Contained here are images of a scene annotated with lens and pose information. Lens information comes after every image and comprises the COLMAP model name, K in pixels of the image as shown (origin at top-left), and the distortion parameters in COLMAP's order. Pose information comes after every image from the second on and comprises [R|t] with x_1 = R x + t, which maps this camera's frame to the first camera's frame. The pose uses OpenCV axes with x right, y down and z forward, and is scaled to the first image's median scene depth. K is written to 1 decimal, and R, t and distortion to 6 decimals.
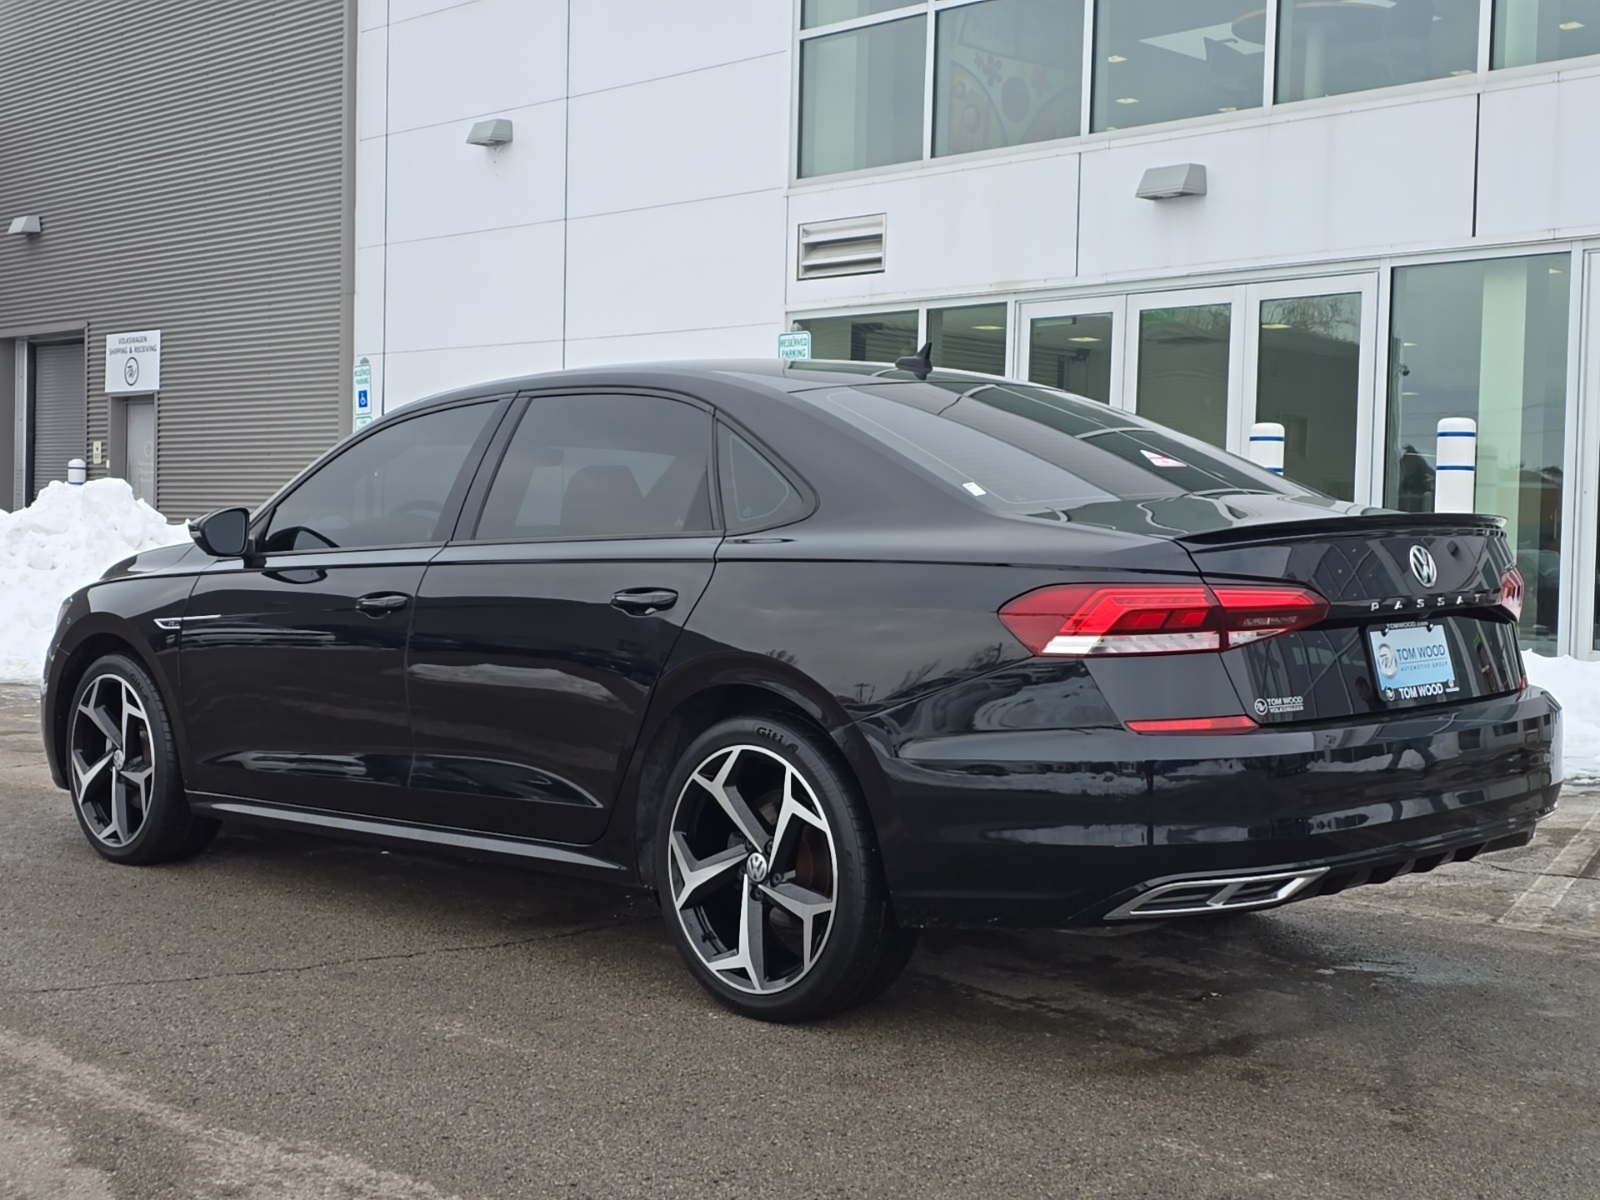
lens RADIAL K [[2123.5, 0, 800.0], [0, 2123.5, 600.0], [0, 0, 1]] dist [0.149792, -0.346612]
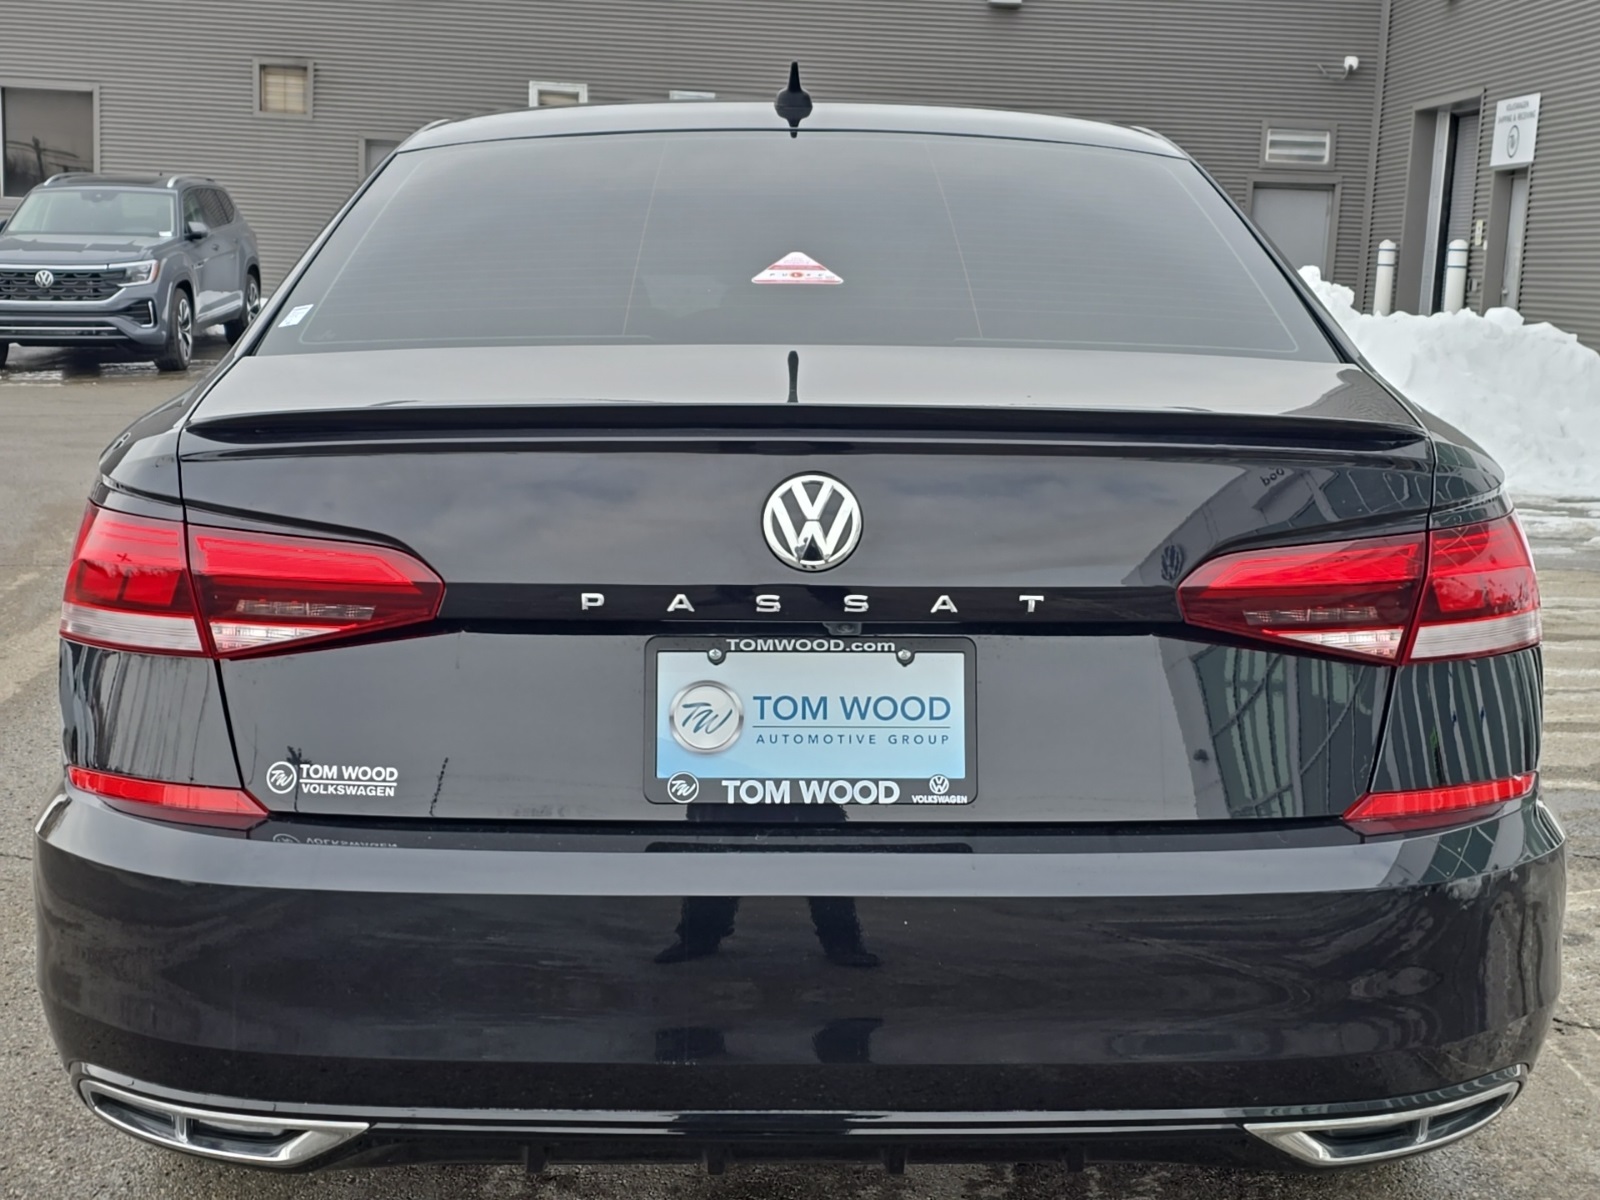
lens RADIAL K [[2123.5, 0, 800.0], [0, 2123.5, 600.0], [0, 0, 1]] dist [0.149792, -0.346612]
pose [[0.723169, 0.116557, -0.680765, 0.113726], [-0.046845, 0.991665, 0.120025, -0.010087], [0.689081, -0.054908, 0.722601, 0.129475]]
